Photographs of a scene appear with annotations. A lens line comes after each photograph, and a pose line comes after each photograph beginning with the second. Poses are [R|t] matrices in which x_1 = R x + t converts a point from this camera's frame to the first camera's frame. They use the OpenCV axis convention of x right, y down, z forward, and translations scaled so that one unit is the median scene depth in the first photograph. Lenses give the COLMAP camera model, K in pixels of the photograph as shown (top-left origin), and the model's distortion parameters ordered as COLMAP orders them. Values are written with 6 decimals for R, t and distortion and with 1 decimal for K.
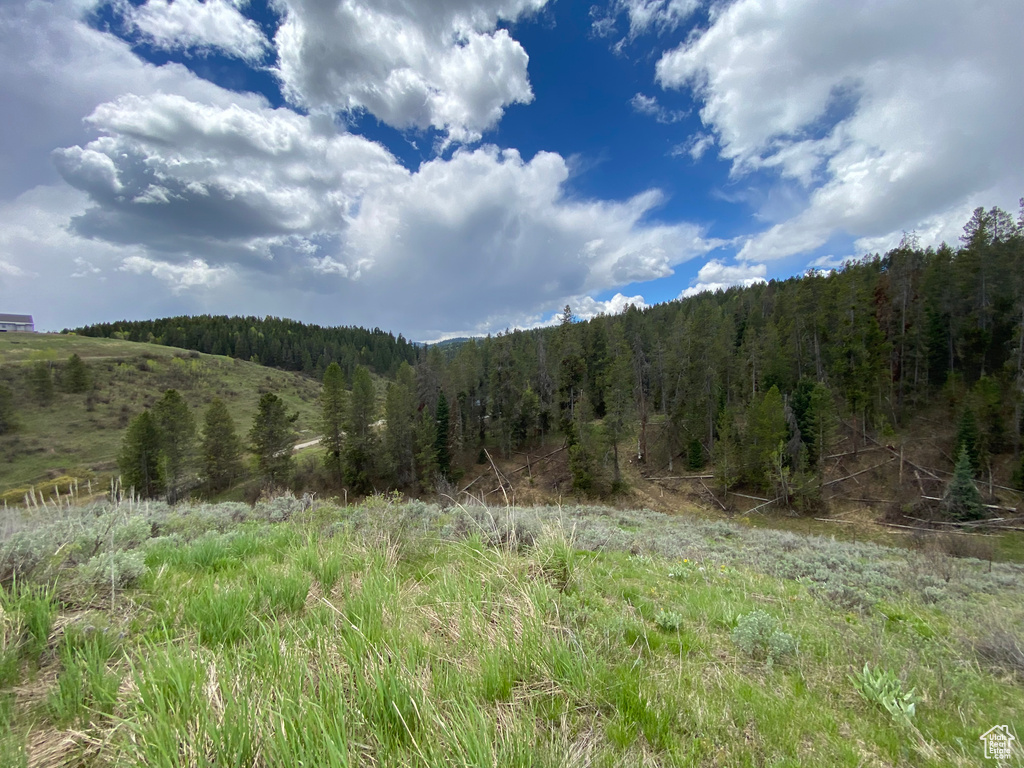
lens RADIAL K [[417.4, 0, 504.5], [0, 417.4, 381.9], [0, 0, 1]] dist [-0.001608, -0.011791]
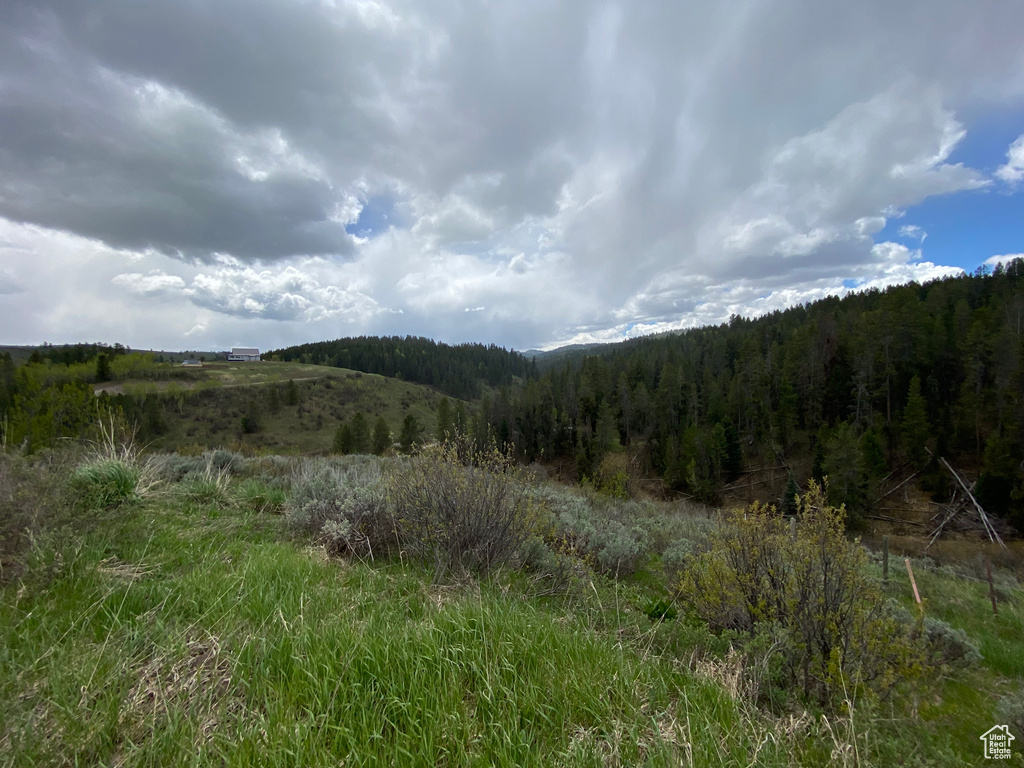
lens RADIAL K [[417.4, 0, 501.0], [0, 417.4, 378.1], [0, 0, 1]] dist [-0.001608, -0.011791]
pose [[0.956357, -0.004505, -0.292165, 0.124080], [-0.002607, 0.999710, -0.023948, -0.036657], [0.292188, 0.023665, 0.956068, -0.222734]]
